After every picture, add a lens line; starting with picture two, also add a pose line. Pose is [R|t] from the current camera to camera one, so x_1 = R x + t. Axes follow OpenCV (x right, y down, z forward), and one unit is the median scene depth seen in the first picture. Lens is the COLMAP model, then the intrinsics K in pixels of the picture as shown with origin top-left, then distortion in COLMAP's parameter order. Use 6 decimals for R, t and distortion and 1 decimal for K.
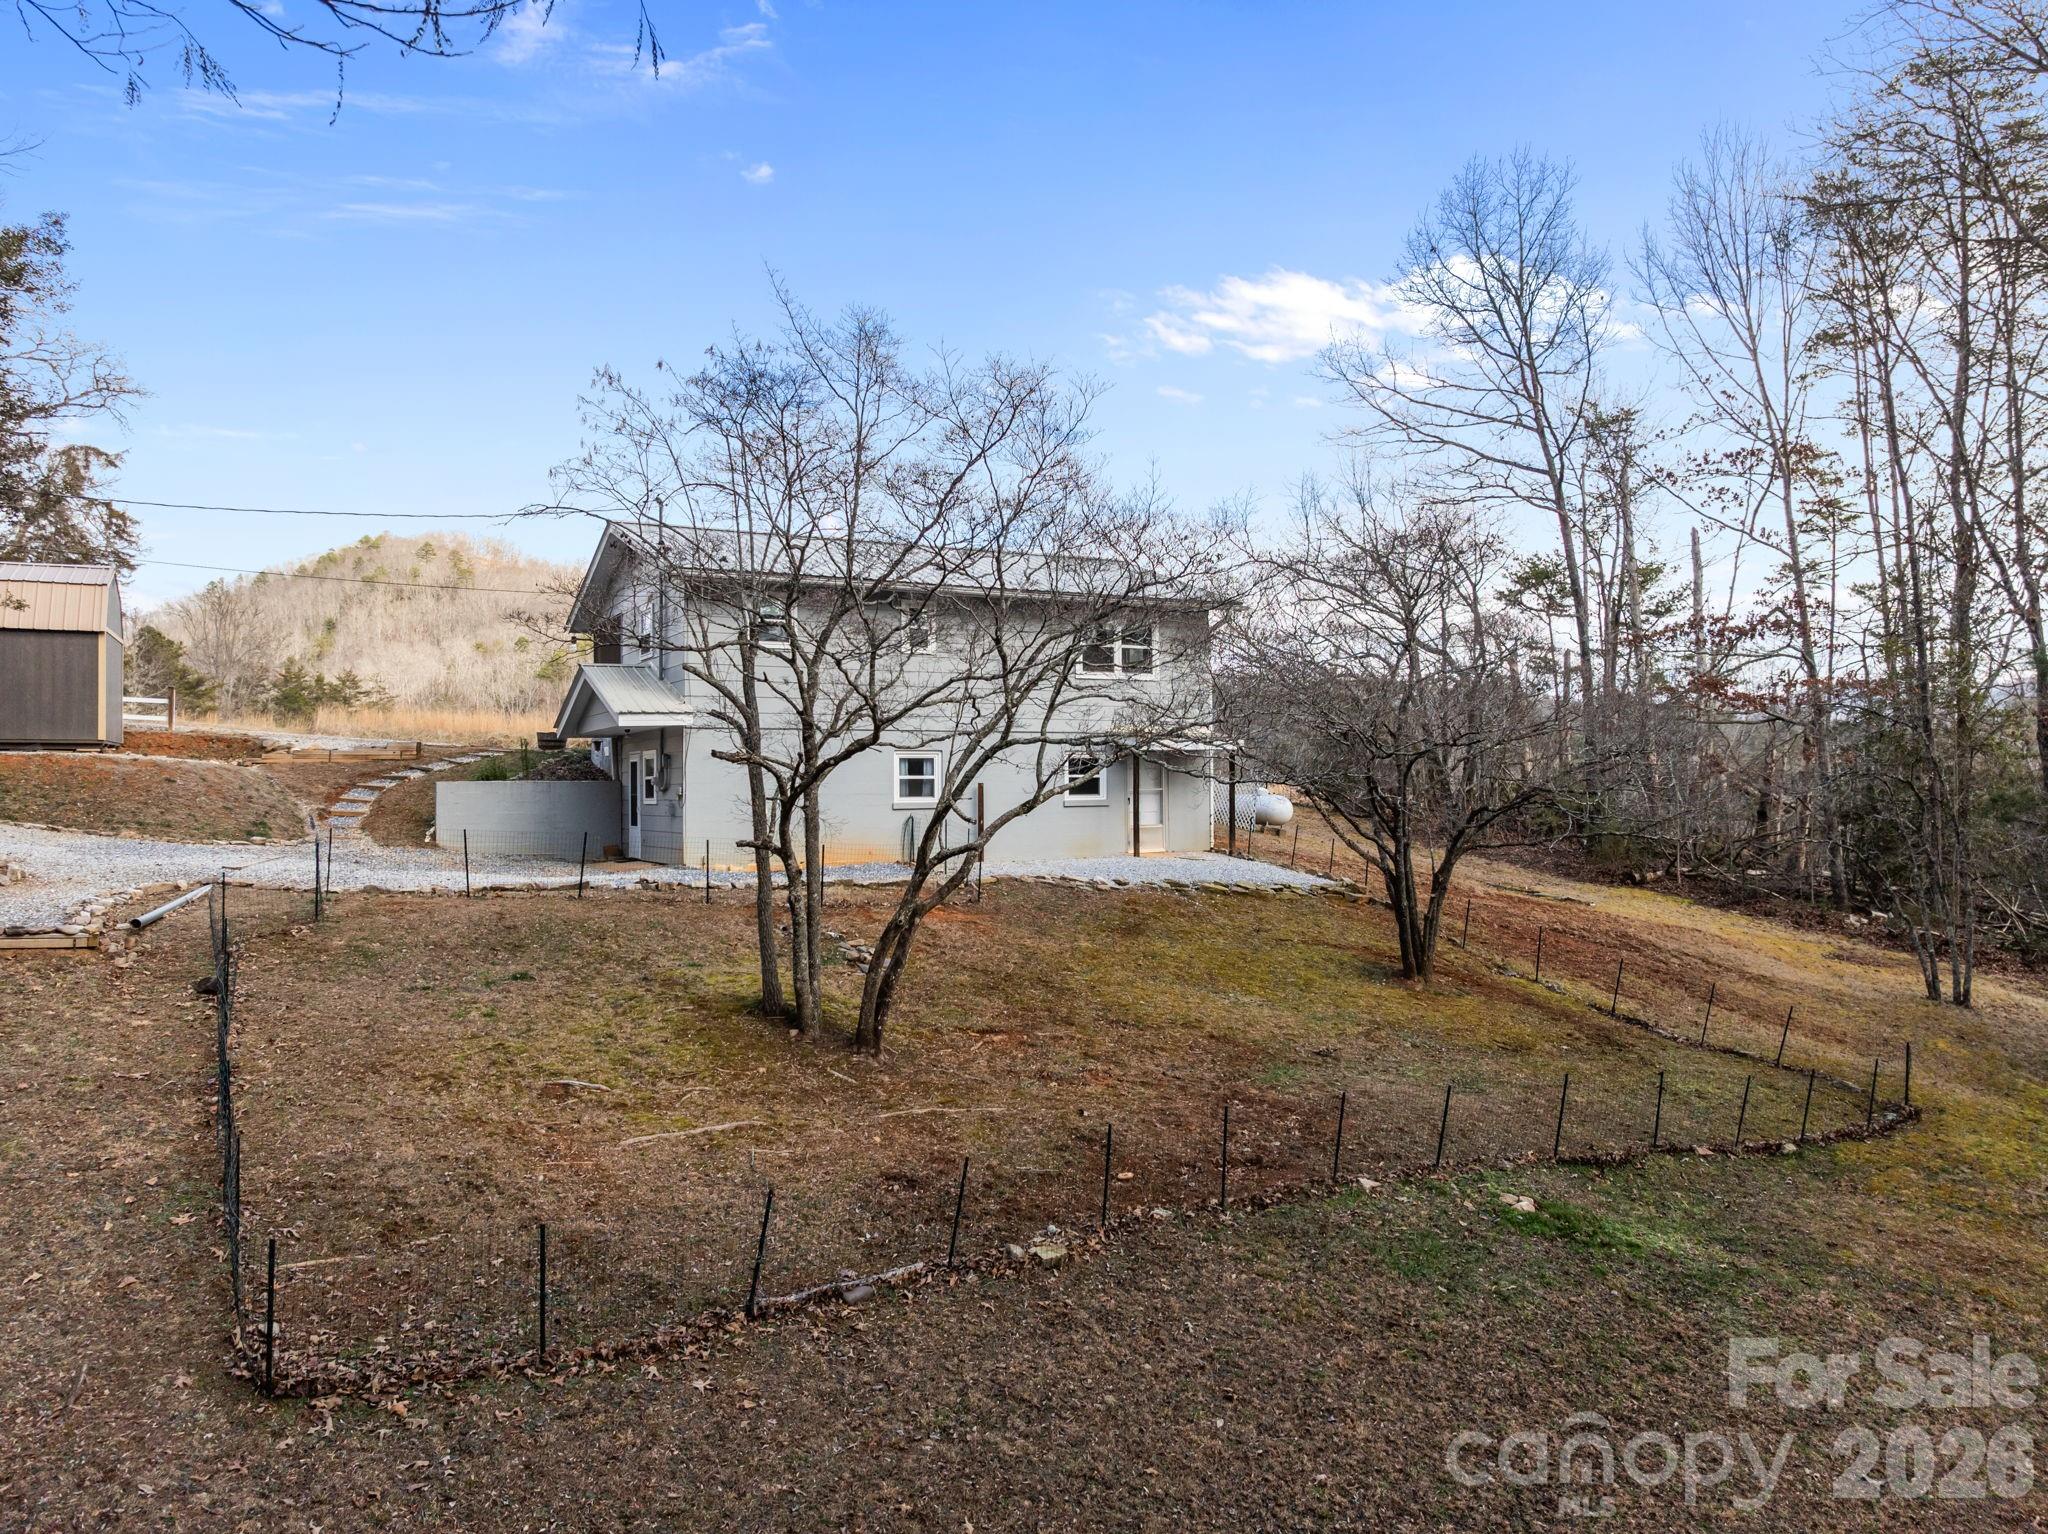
lens RADIAL K [[1514.9, 0, 1013.1], [0, 1514.9, 767.0], [0, 0, 1]] dist [-0.039016, -0.004996]
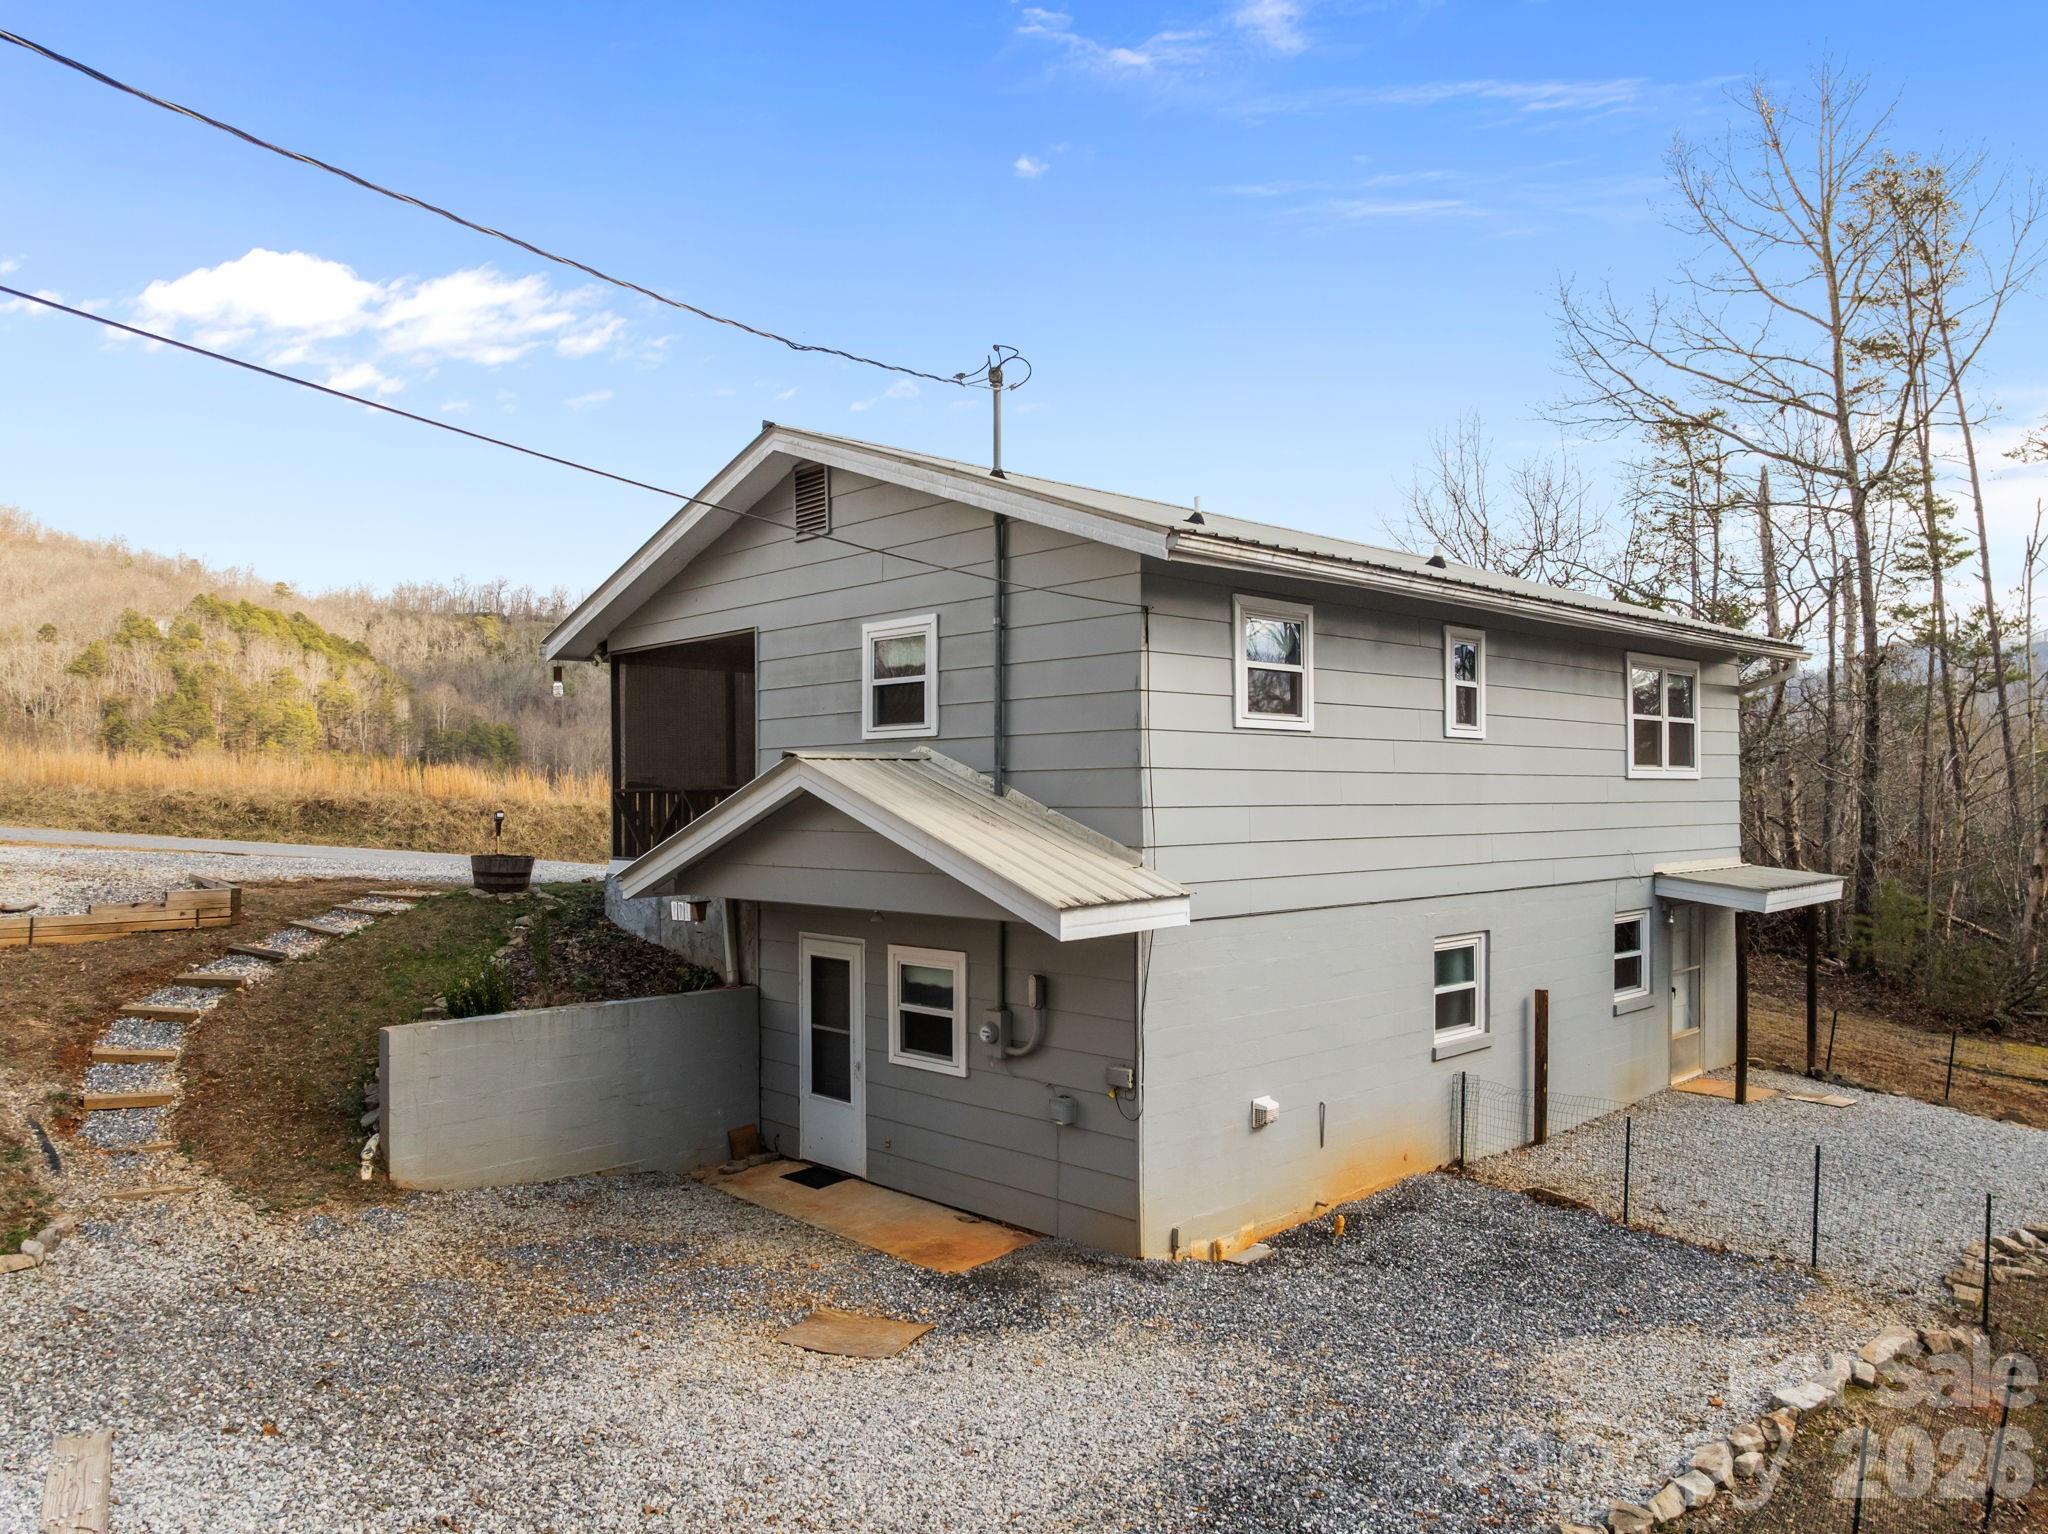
lens RADIAL K [[1514.9, 0, 1036.0], [0, 1514.9, 776.4], [0, 0, 1]] dist [-0.039016, -0.004996]
pose [[0.960248, 0.007532, 0.279046, -0.314758], [-0.007735, 0.999970, -0.000373, -0.057440], [-0.279040, -0.001801, 0.960278, 0.537630]]
